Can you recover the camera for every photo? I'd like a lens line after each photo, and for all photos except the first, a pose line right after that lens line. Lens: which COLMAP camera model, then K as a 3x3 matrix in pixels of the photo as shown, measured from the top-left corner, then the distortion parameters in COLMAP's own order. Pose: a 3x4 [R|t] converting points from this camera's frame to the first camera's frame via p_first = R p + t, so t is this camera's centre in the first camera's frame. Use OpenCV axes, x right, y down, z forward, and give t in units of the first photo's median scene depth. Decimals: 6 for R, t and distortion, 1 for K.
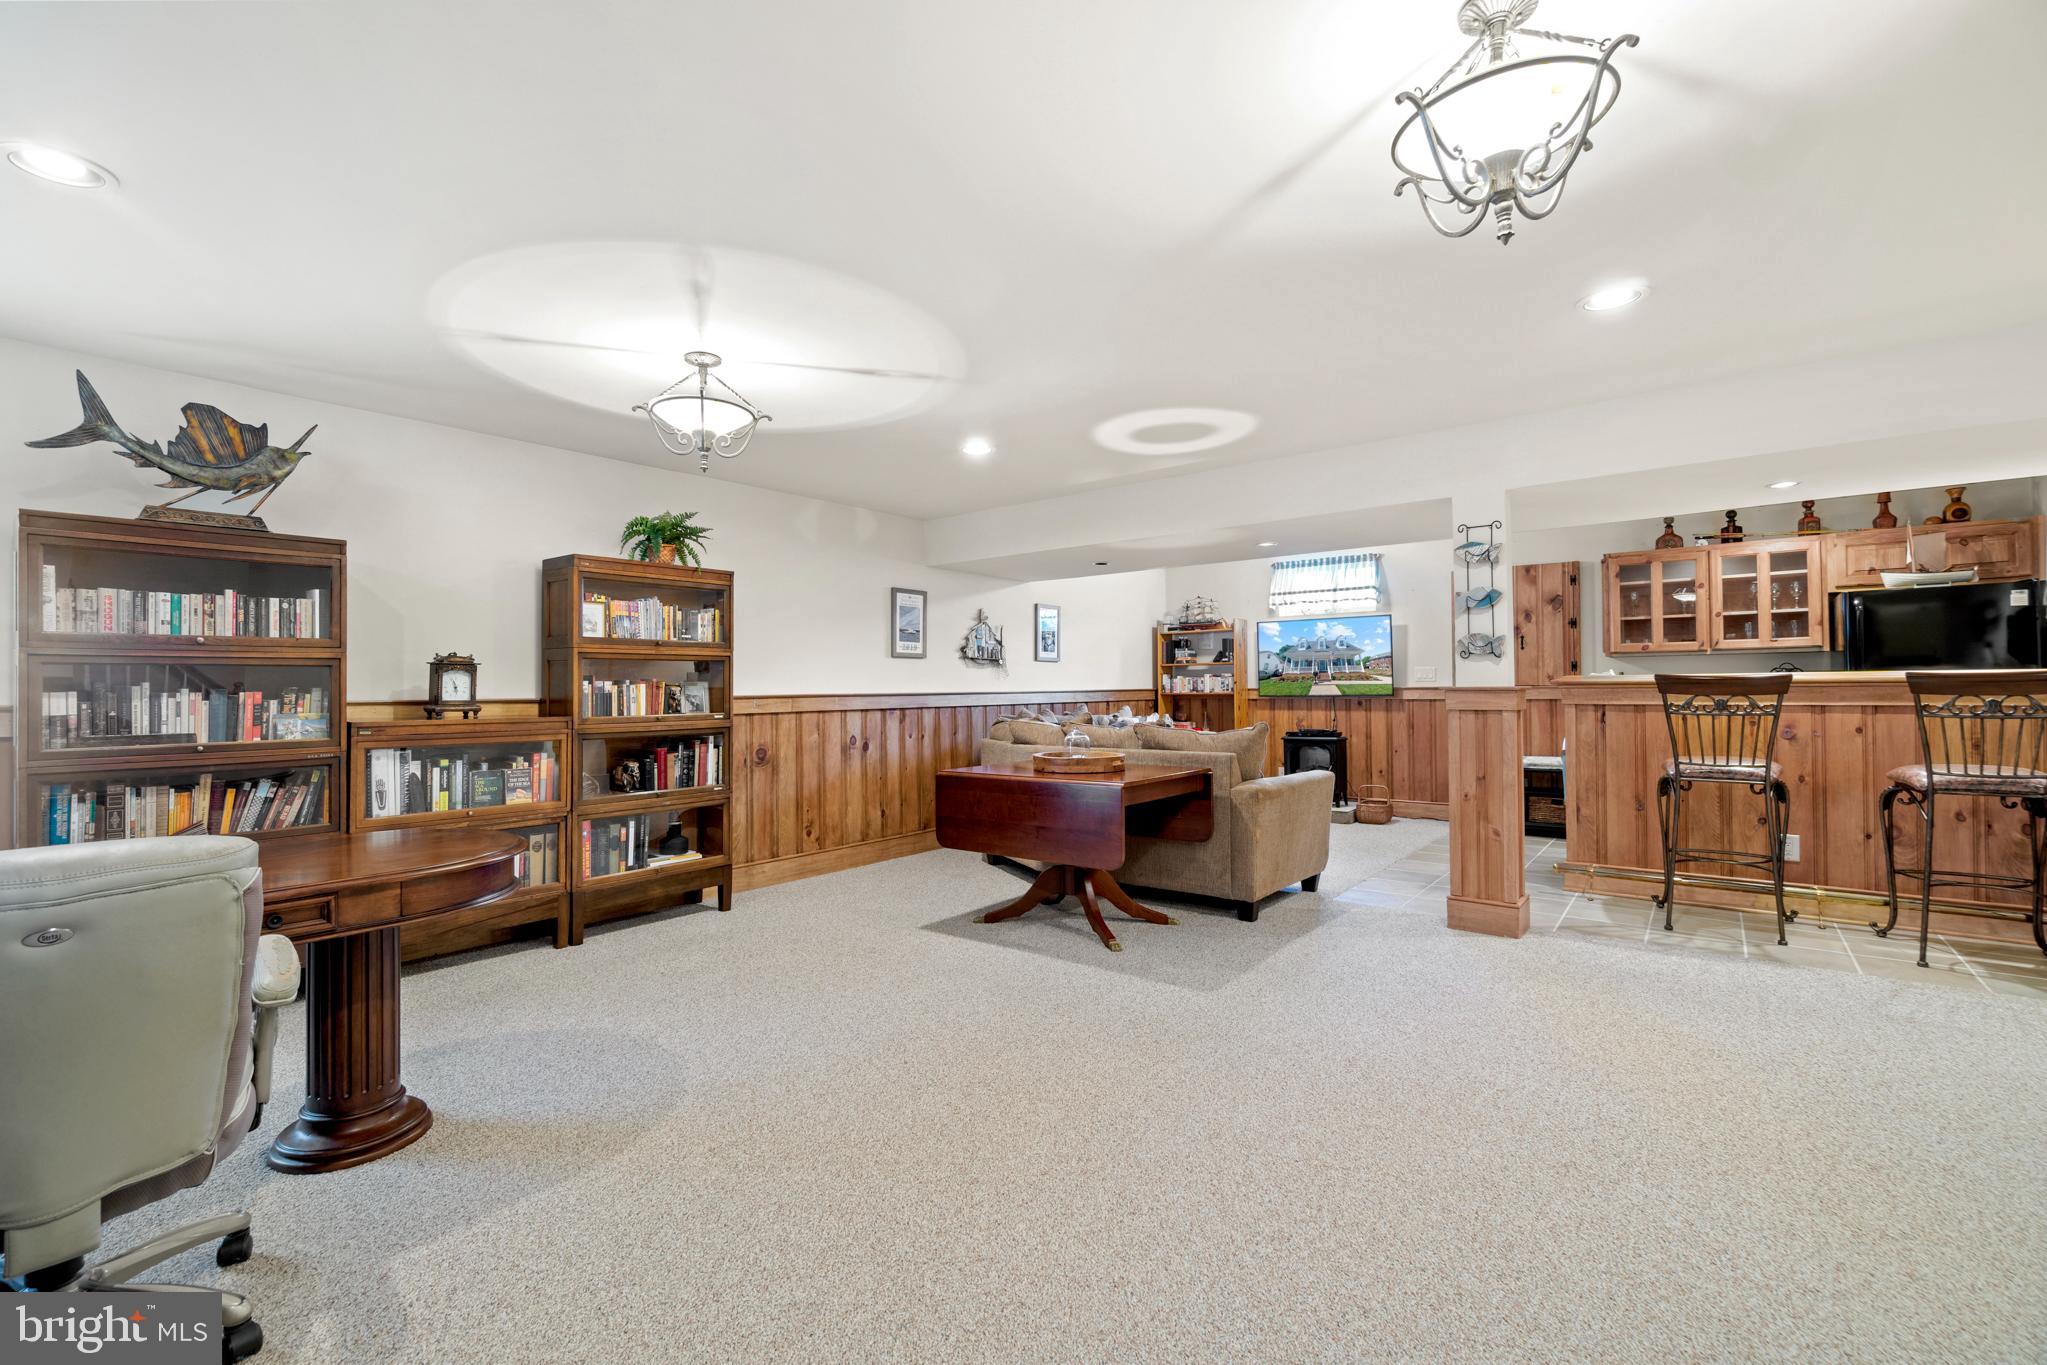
lens RADIAL K [[864.6, 0, 1015.5], [0, 864.6, 672.0], [0, 0, 1]] dist [-0.009476, -0.000161]
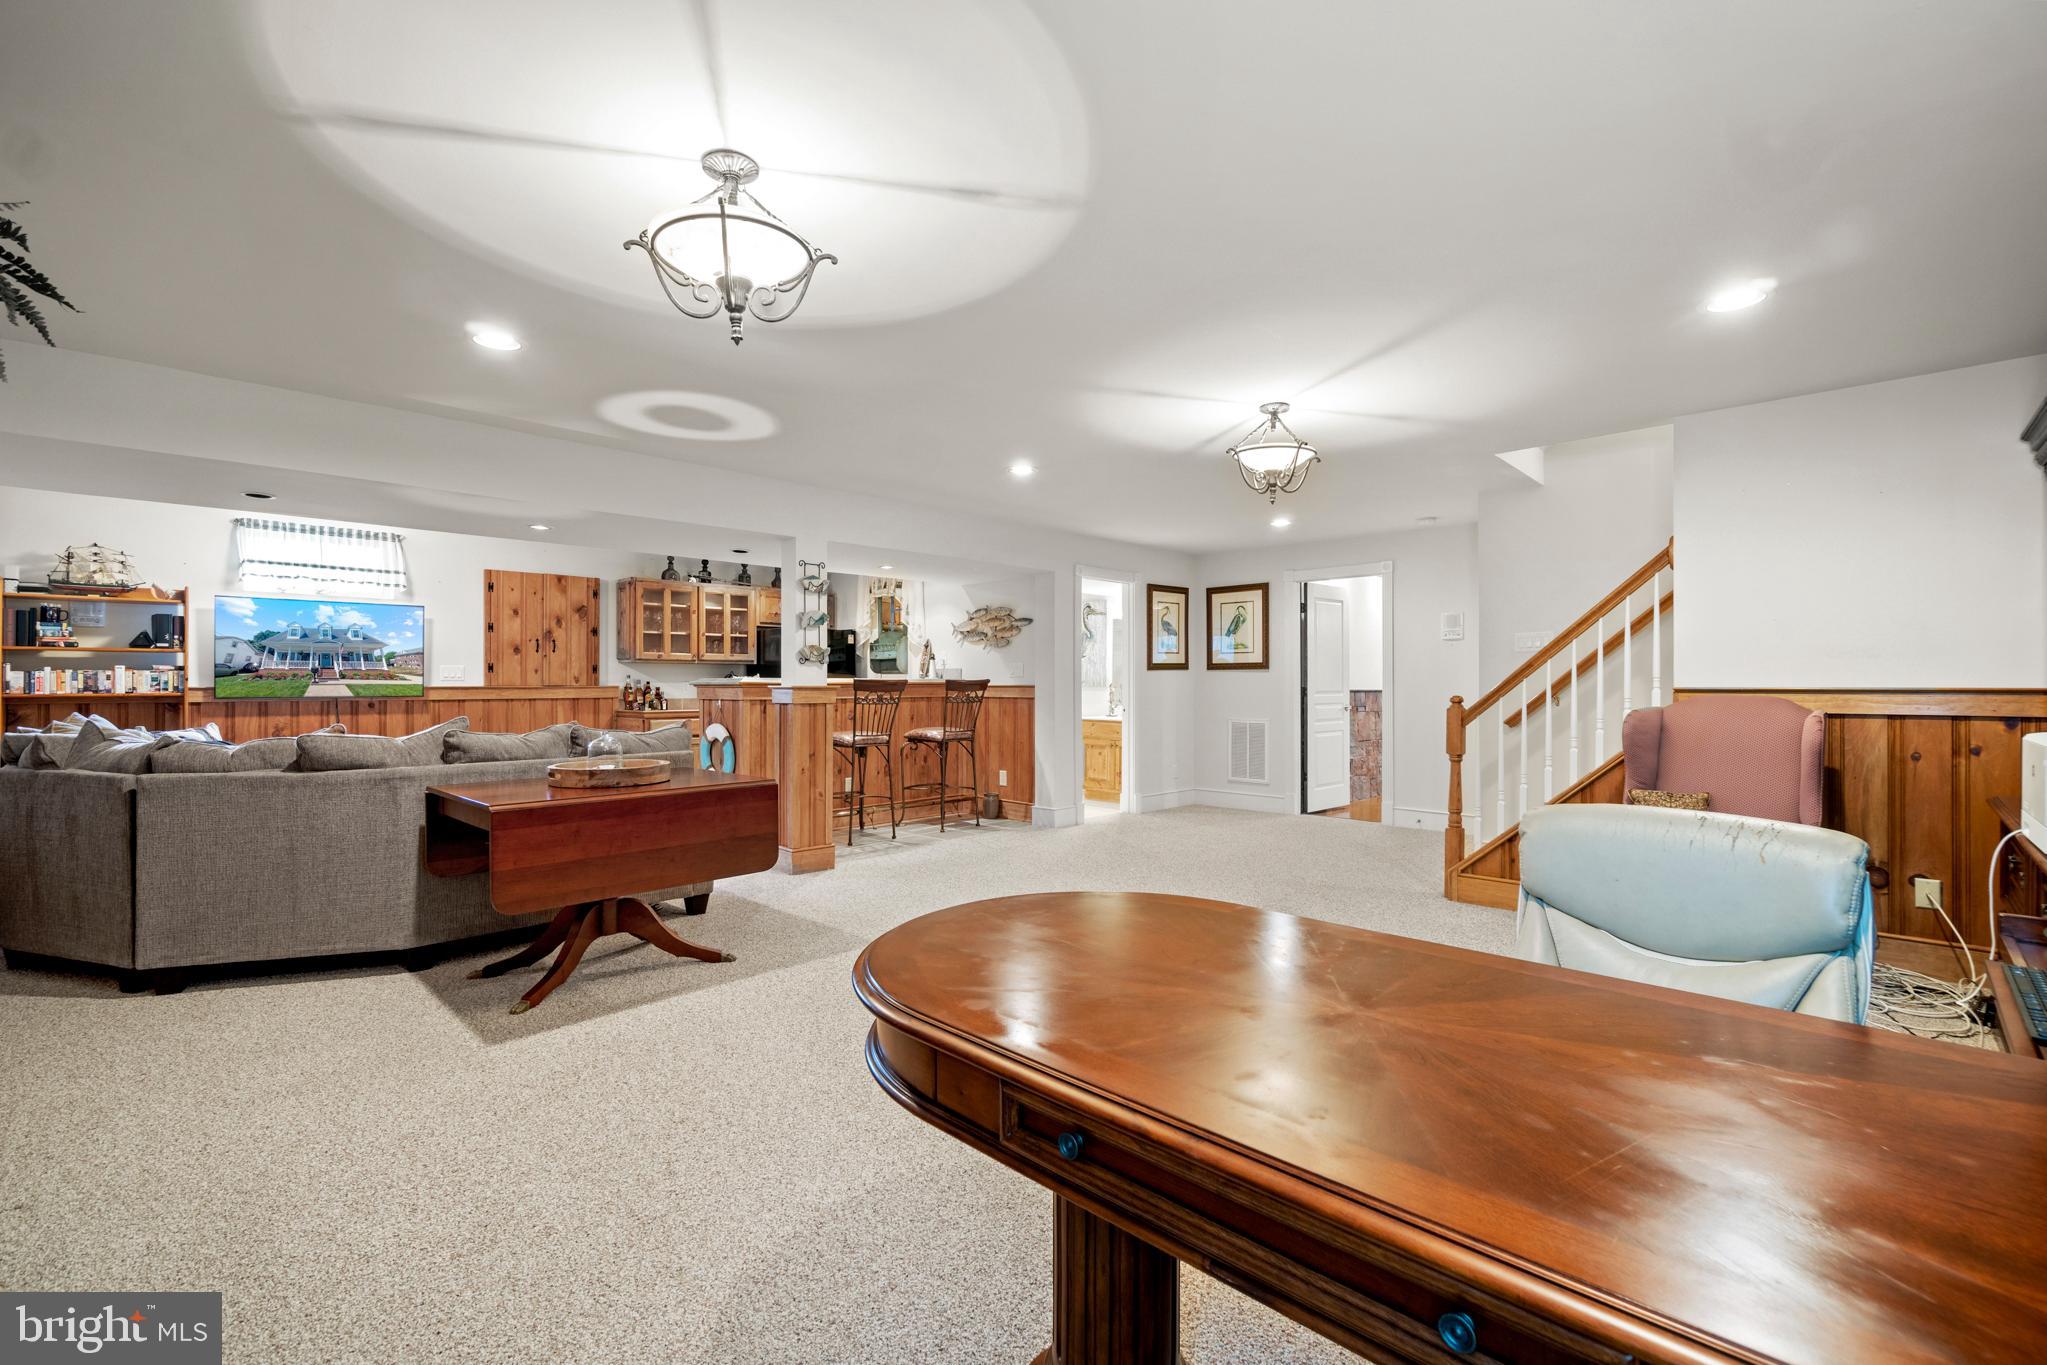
lens RADIAL K [[864.6, 0, 1015.5], [0, 864.6, 672.0], [0, 0, 1]] dist [-0.009476, -0.000161]
pose [[0.110900, 0.022112, 0.993586, -0.669584], [-0.018061, 0.999632, -0.020231, 0.015636], [-0.993667, -0.015702, 0.111258, 0.491569]]
